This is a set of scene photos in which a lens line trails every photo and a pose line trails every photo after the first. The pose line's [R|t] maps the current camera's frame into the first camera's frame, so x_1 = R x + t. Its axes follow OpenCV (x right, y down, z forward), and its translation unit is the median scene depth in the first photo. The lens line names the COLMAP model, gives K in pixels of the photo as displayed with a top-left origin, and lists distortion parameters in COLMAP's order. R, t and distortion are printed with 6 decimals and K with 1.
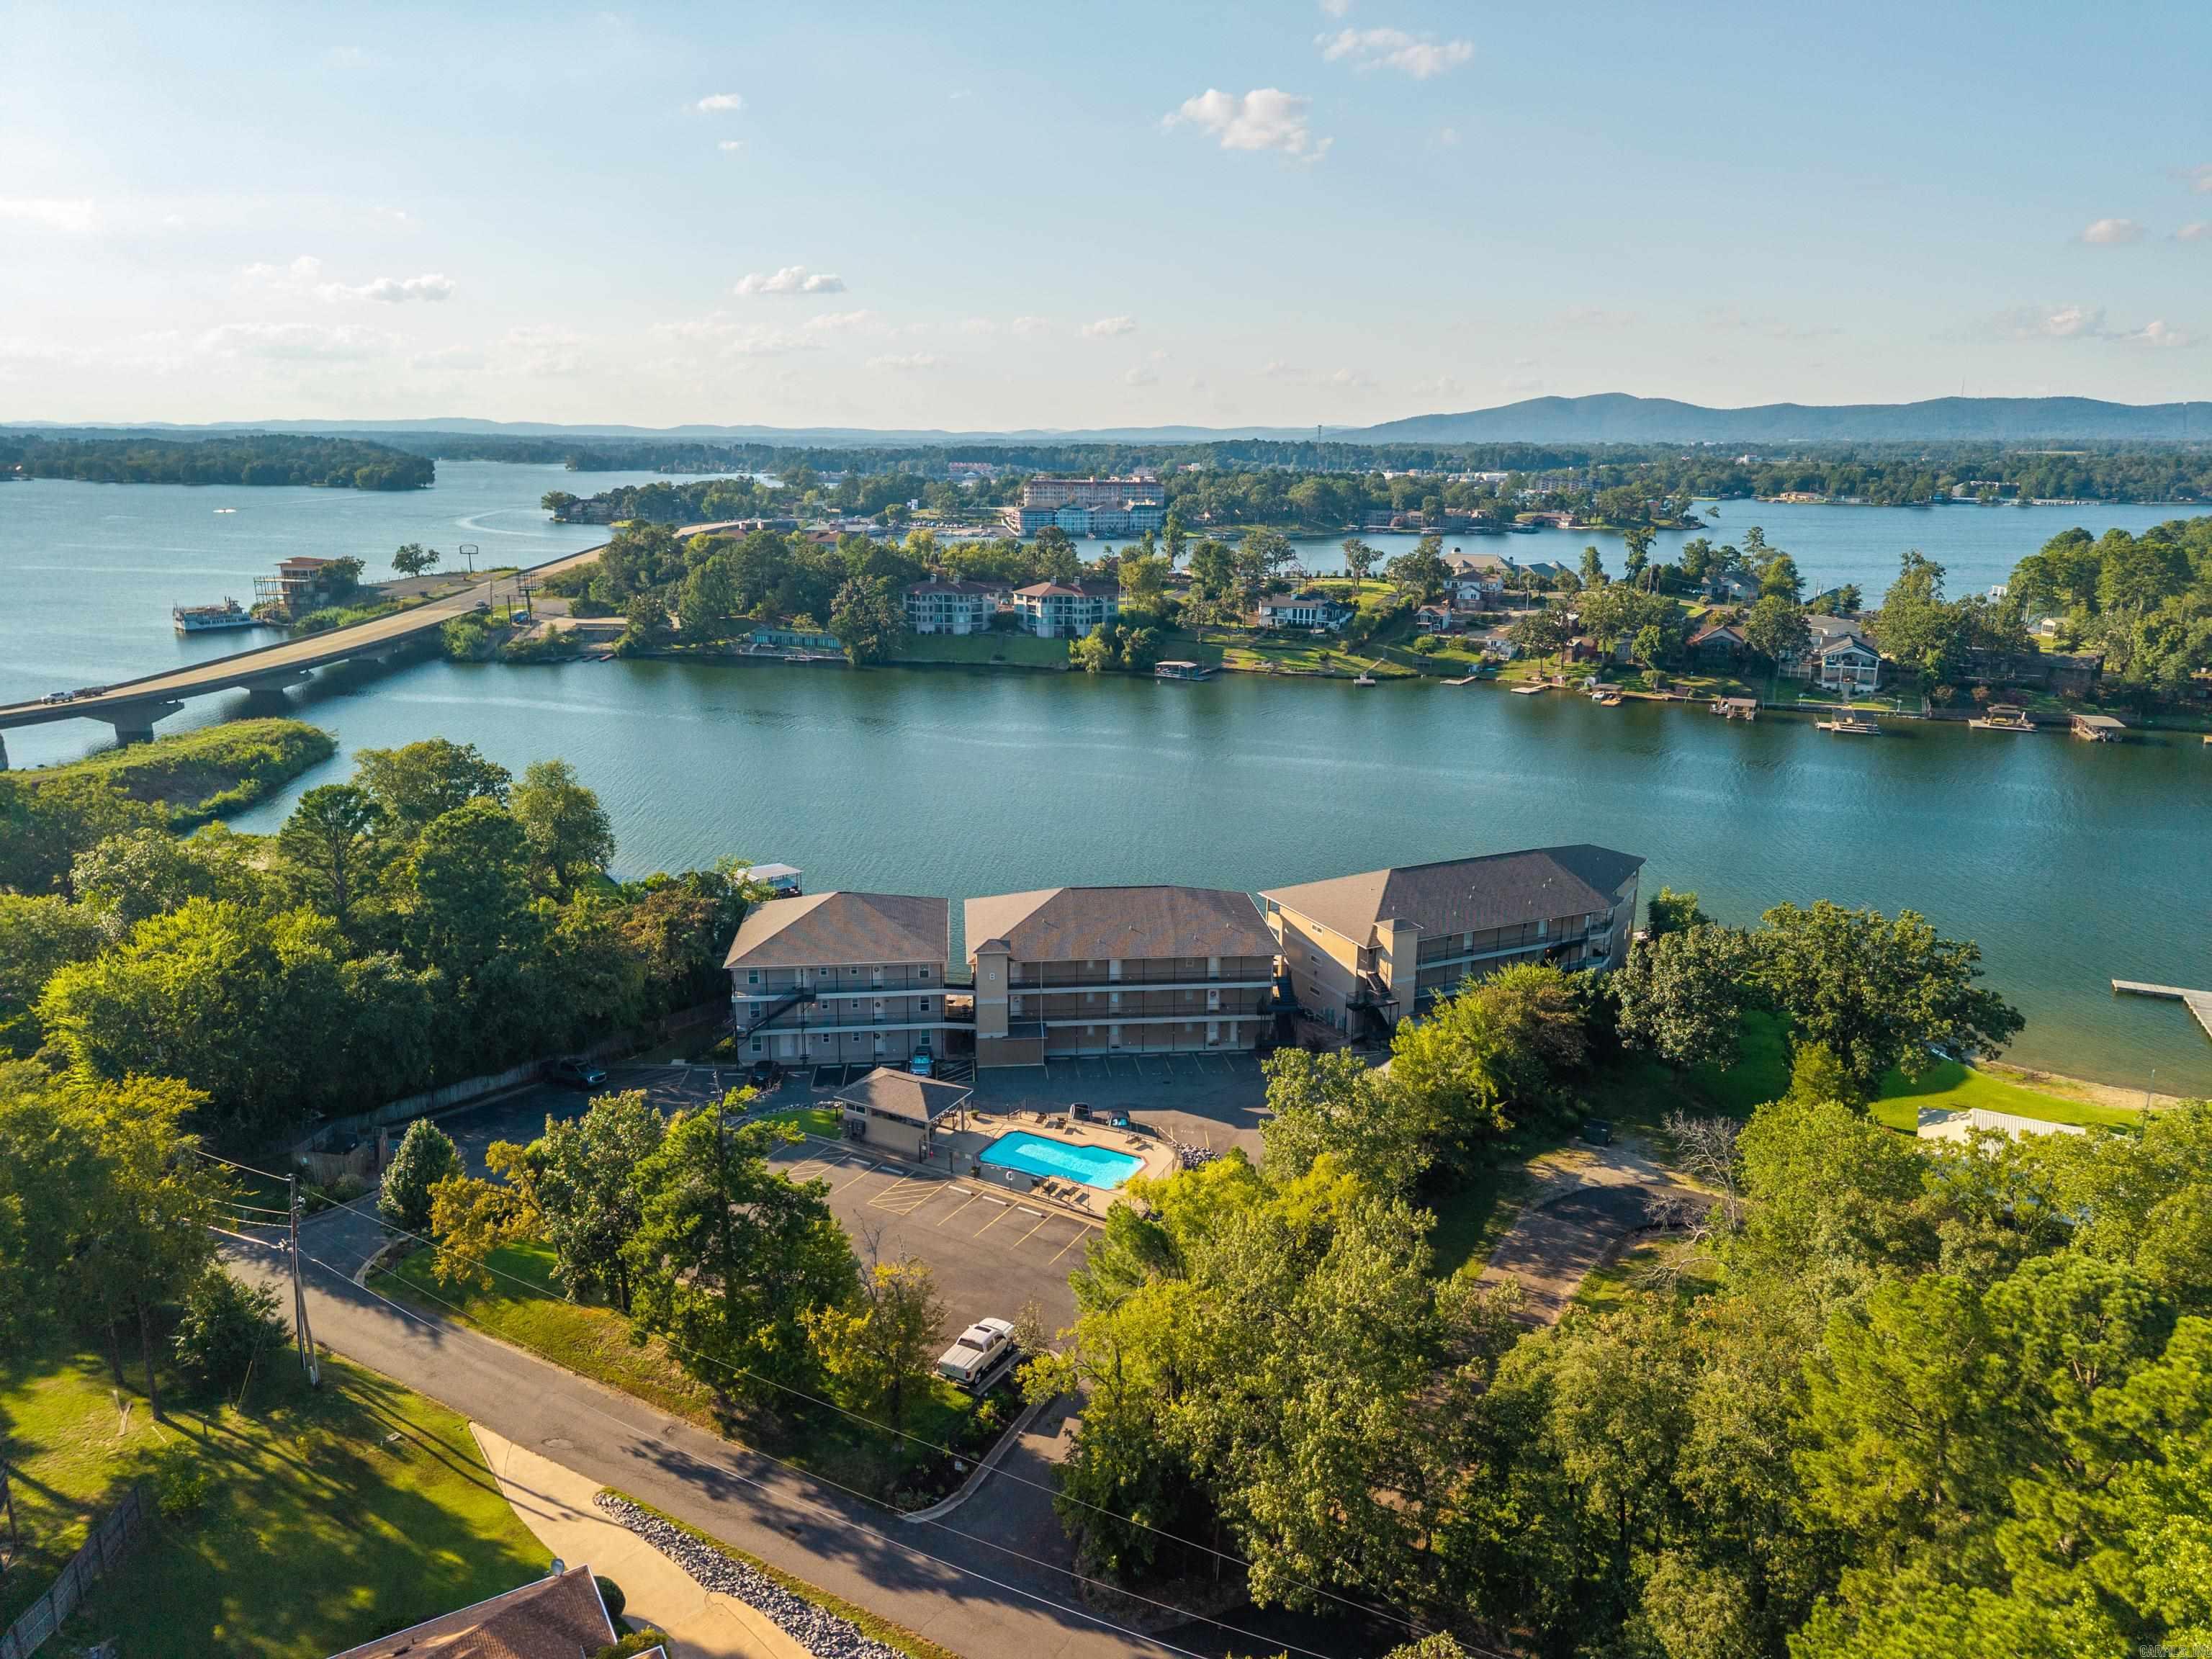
lens RADIAL K [[1472.9, 0, 1077.8], [0, 1472.9, 876.4], [0, 0, 1]] dist [0.019899, -0.030970]
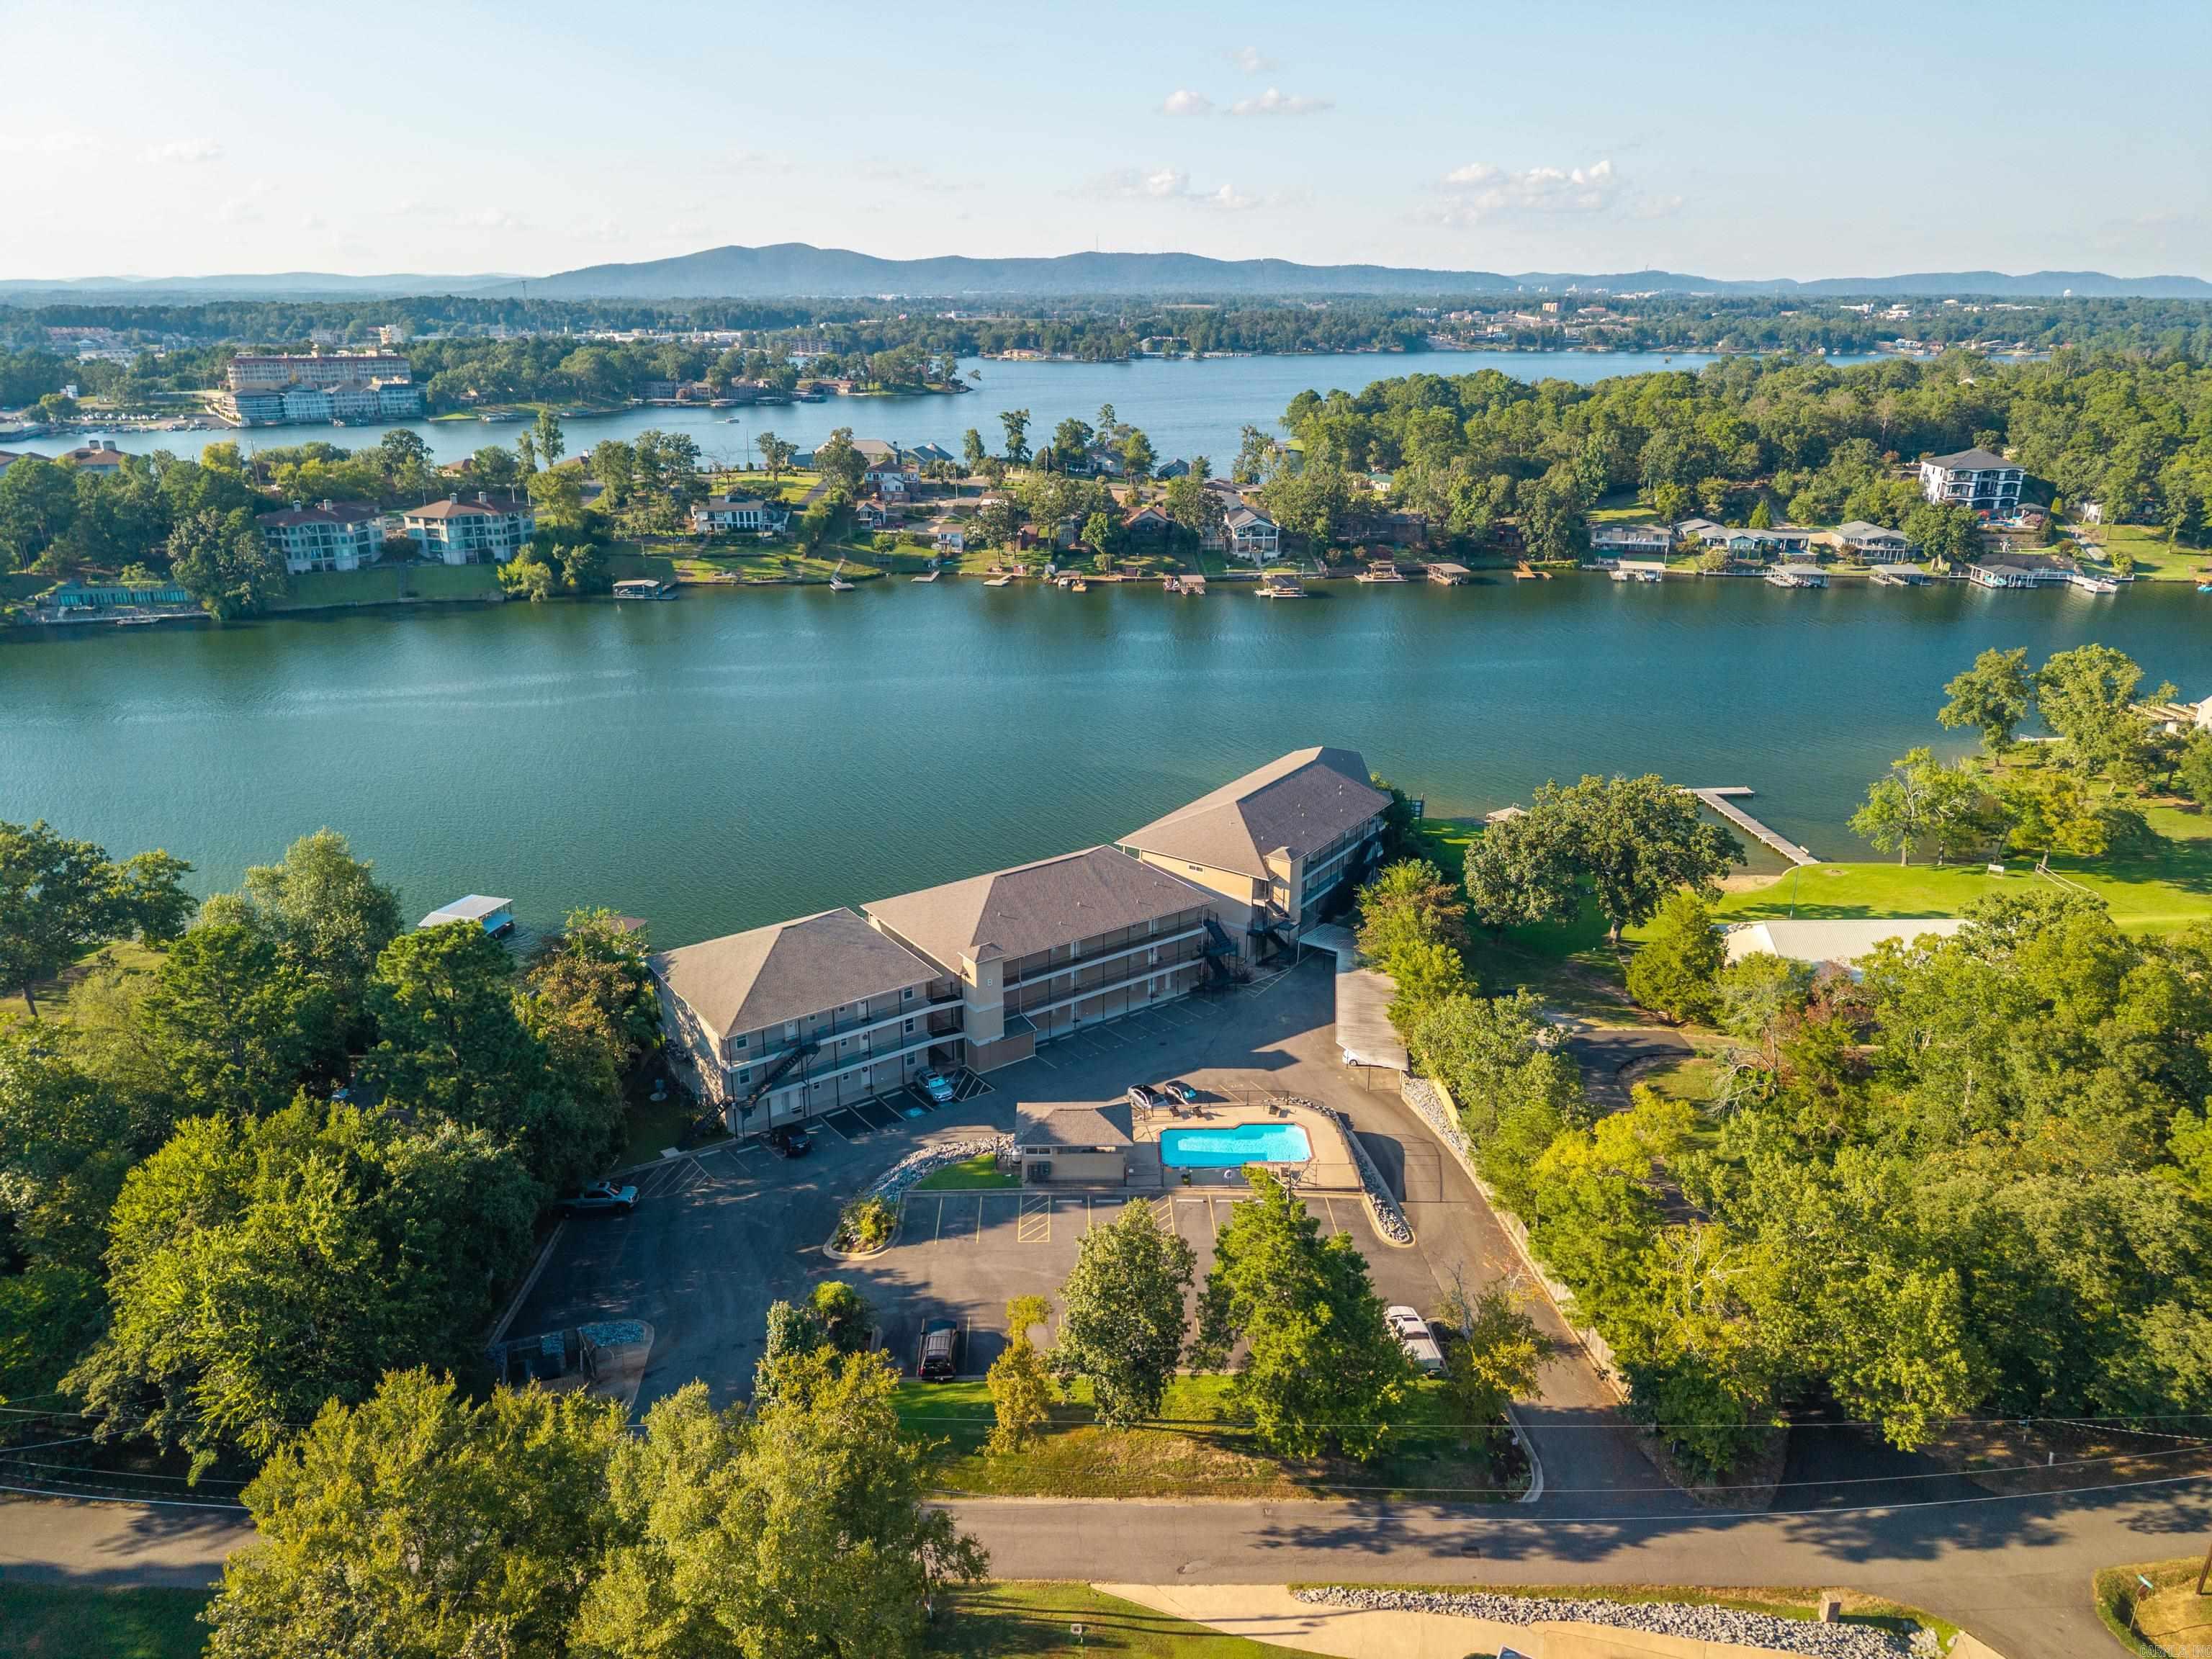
lens RADIAL K [[1535.3, 0, 1108.4], [0, 1535.3, 798.7], [0, 0, 1]] dist [0.048508, -0.097466]
pose [[0.859464, -0.157660, 0.486276, -0.153934], [0.141221, 0.987461, 0.070553, -0.036833], [-0.491302, 0.008034, 0.870952, 0.026511]]
